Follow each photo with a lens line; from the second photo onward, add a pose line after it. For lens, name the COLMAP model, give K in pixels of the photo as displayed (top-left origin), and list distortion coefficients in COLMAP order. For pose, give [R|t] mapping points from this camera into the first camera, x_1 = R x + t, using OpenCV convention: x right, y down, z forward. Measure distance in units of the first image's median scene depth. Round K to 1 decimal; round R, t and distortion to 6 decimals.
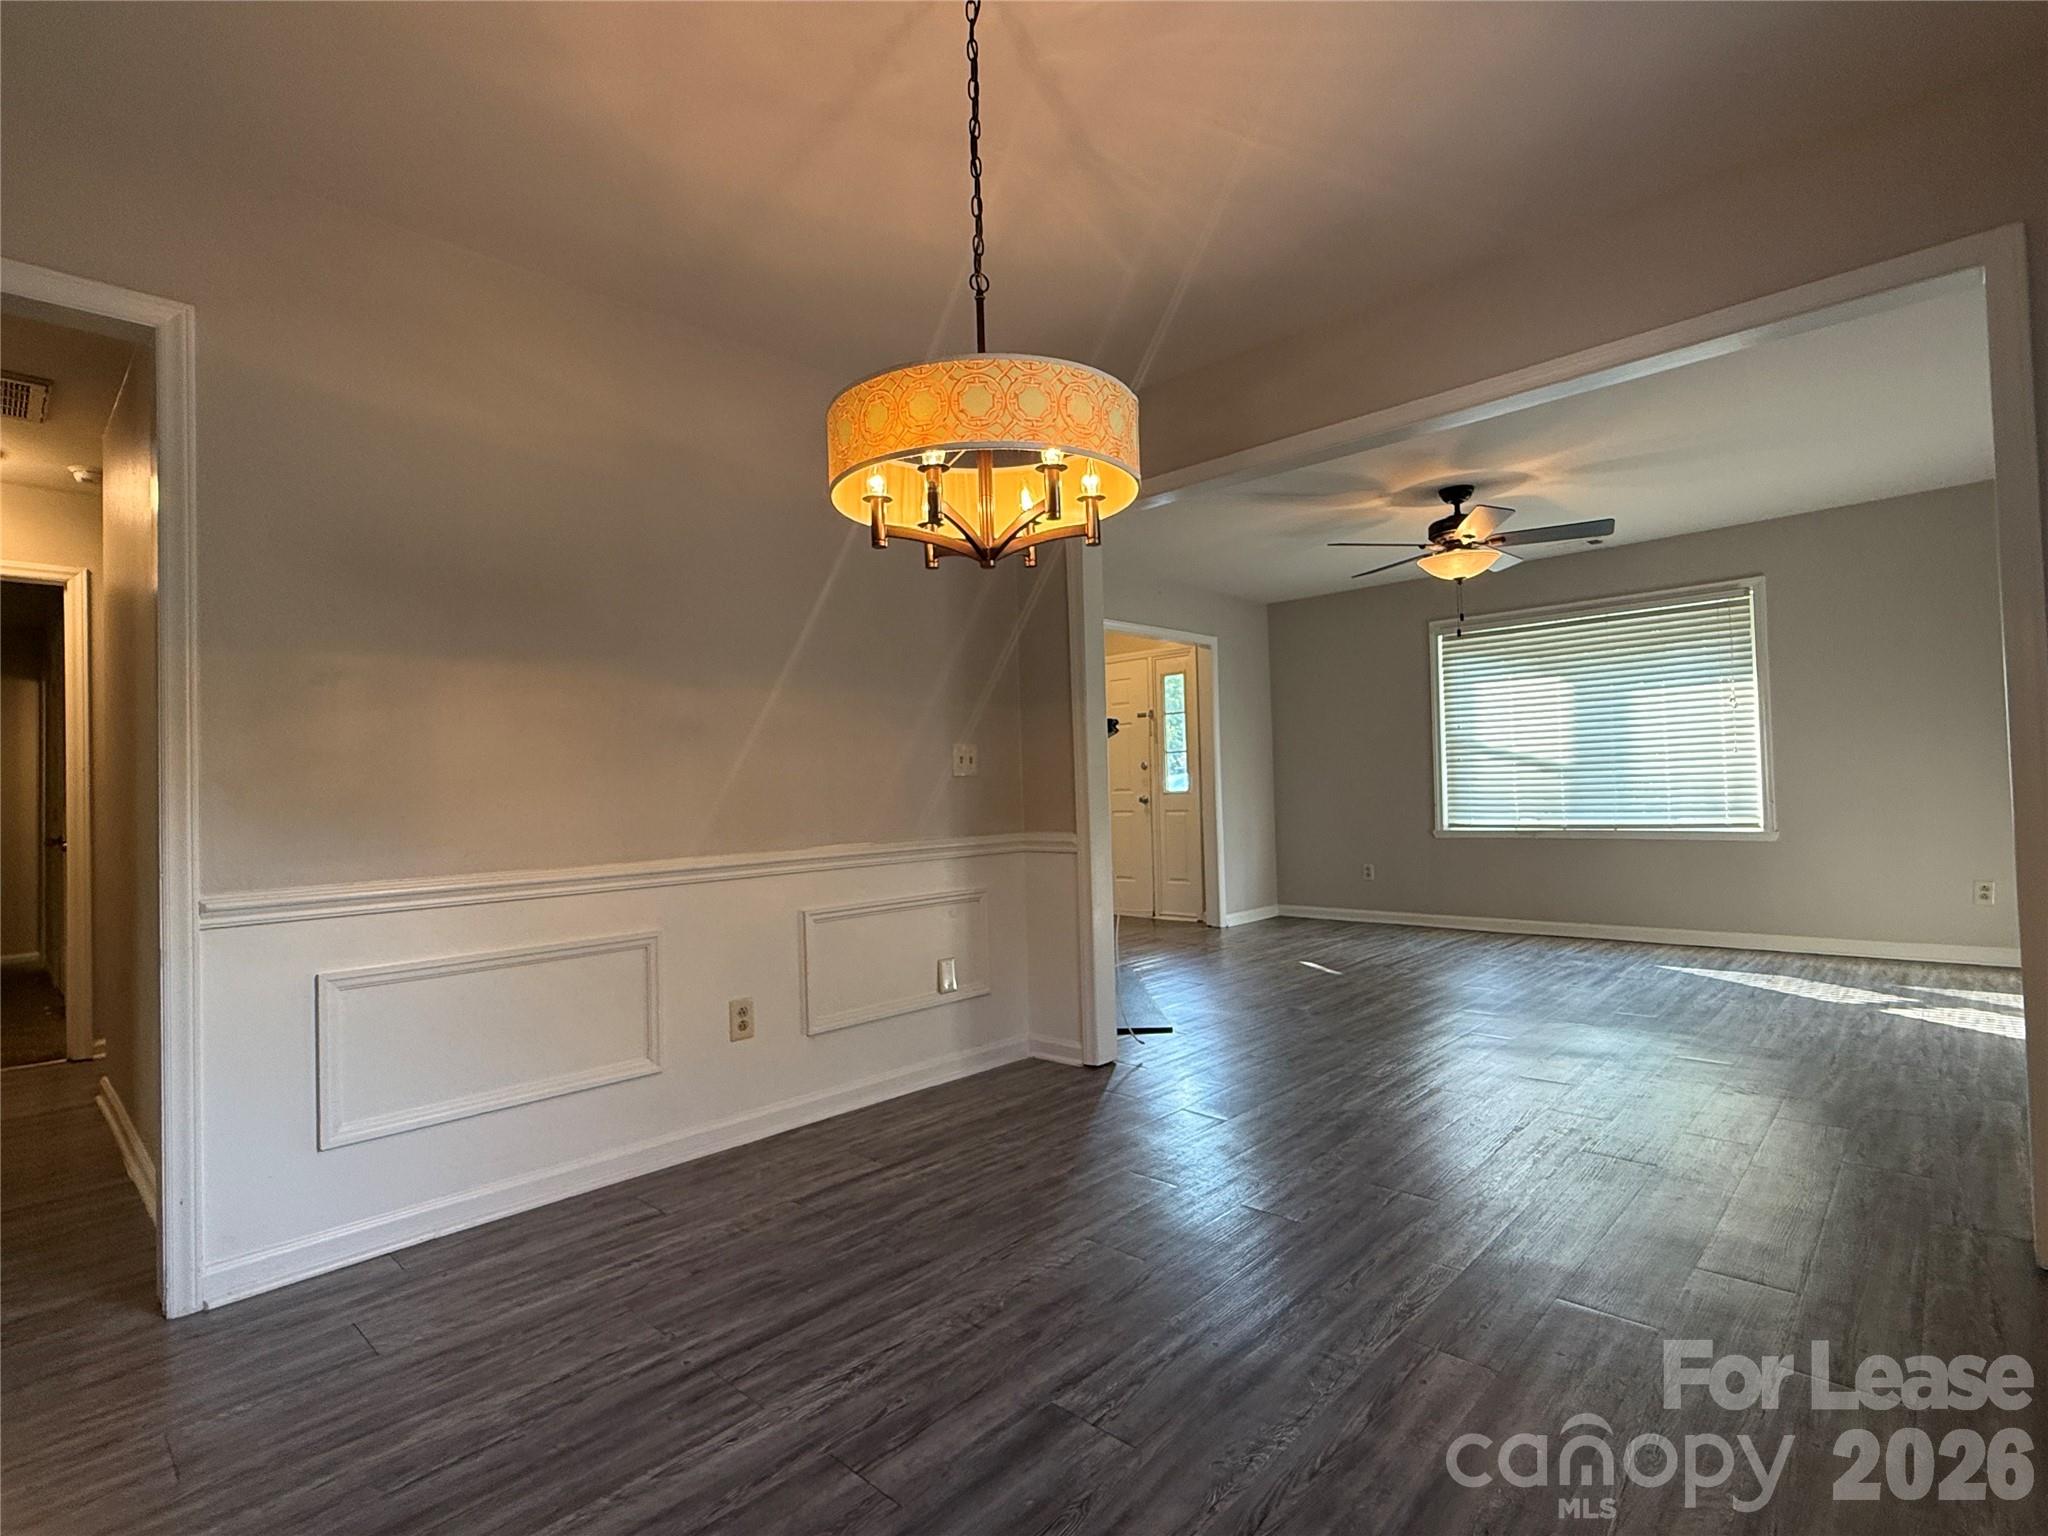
lens RADIAL K [[996.3, 0, 1026.4], [0, 996.3, 772.0], [0, 0, 1]] dist [0.003518, -0.000513]
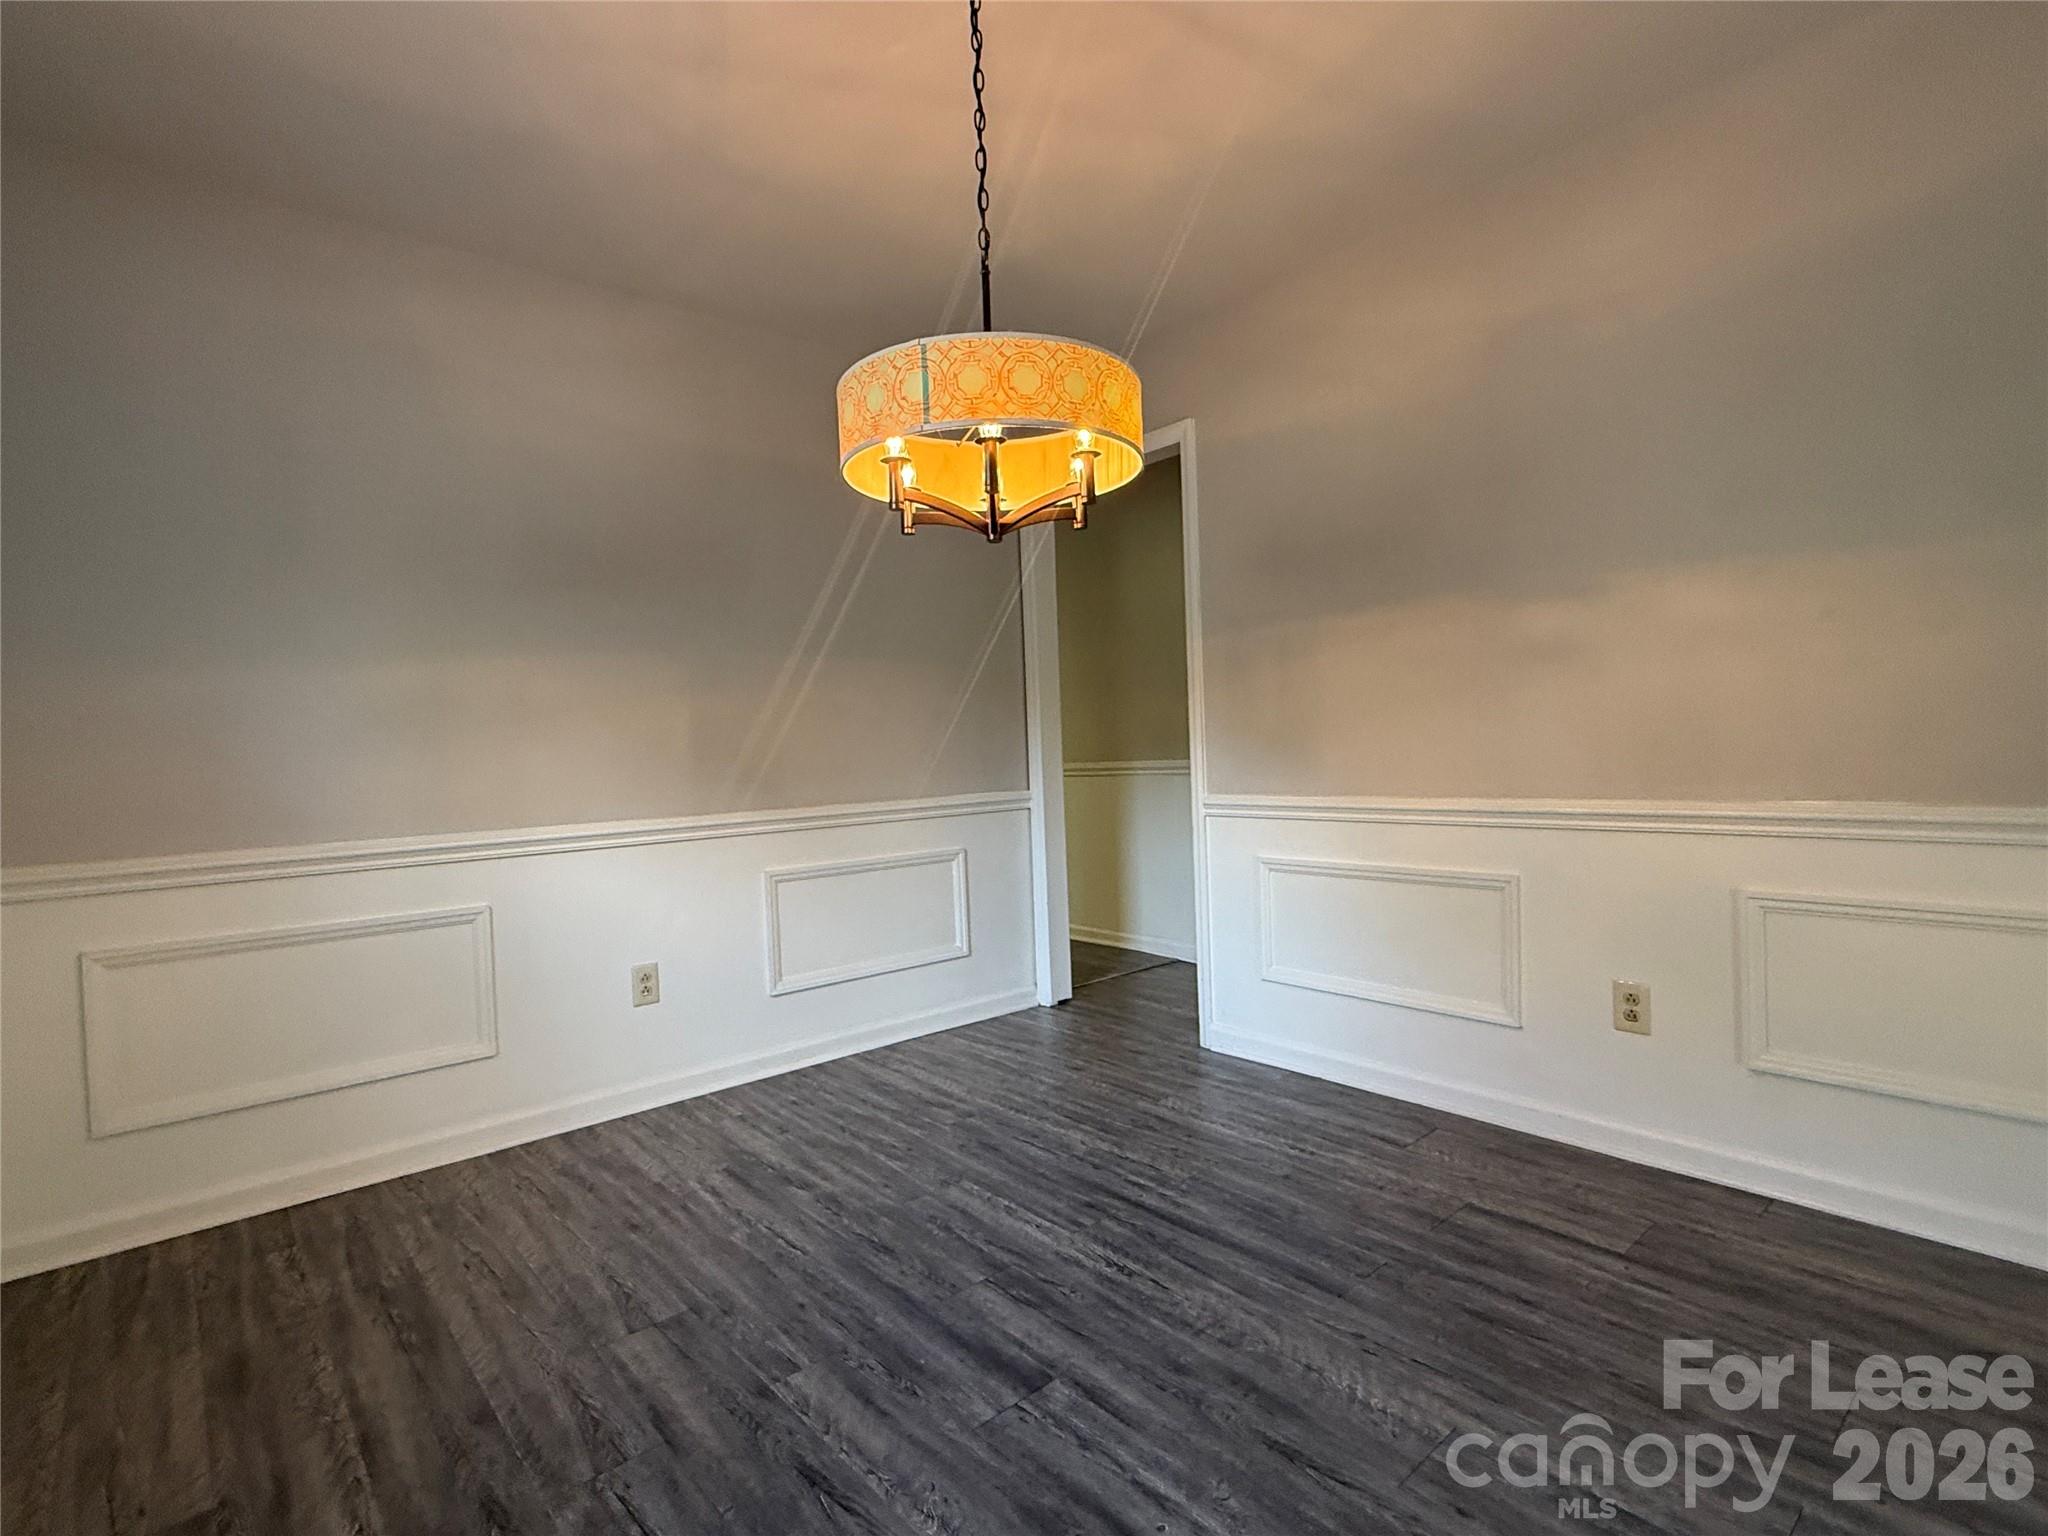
lens RADIAL K [[996.3, 0, 1026.4], [0, 996.3, 772.0], [0, 0, 1]] dist [0.003518, -0.000513]
pose [[-0.096242, 0.062316, -0.993405, 0.378965], [0.061923, 0.996480, 0.056510, -0.009712], [0.993430, -0.056076, -0.099762, 0.429324]]
